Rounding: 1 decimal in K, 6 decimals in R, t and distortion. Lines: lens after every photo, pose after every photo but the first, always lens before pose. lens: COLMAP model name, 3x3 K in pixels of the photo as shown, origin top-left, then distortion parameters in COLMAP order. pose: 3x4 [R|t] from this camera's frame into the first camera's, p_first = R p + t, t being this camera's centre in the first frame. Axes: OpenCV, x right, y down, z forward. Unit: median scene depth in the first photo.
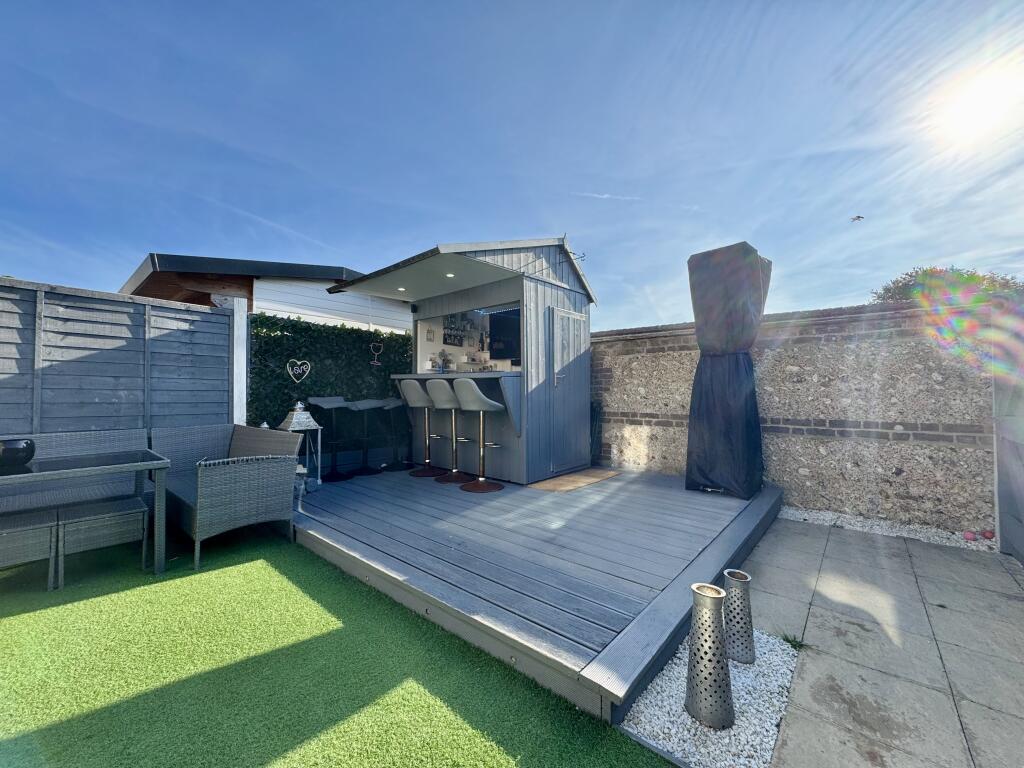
lens RADIAL K [[410.6, 0, 512.6], [0, 410.6, 386.6], [0, 0, 1]] dist [-0.000883, -0.000175]
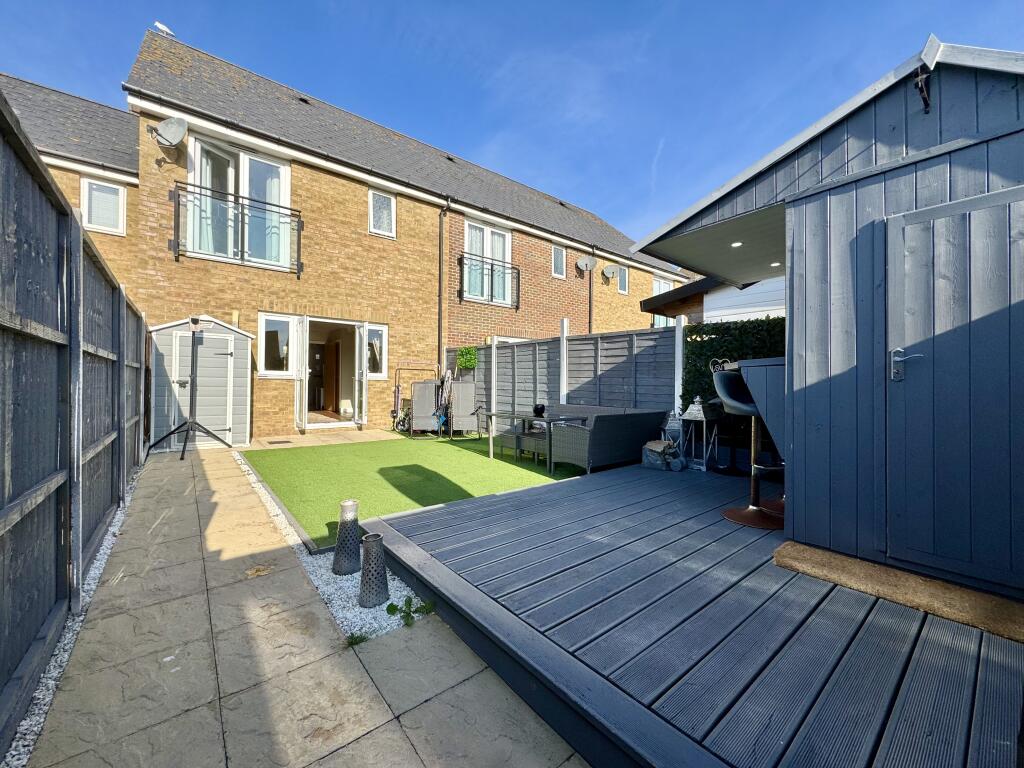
lens RADIAL K [[410.6, 0, 509.2], [0, 410.6, 384.2], [0, 0, 1]] dist [-0.000883, -0.000175]
pose [[-0.187476, -0.001248, -0.982268, 0.685560], [0.002686, 0.999995, -0.001783, 0.004480], [0.982265, -0.002972, -0.187472, 0.668915]]
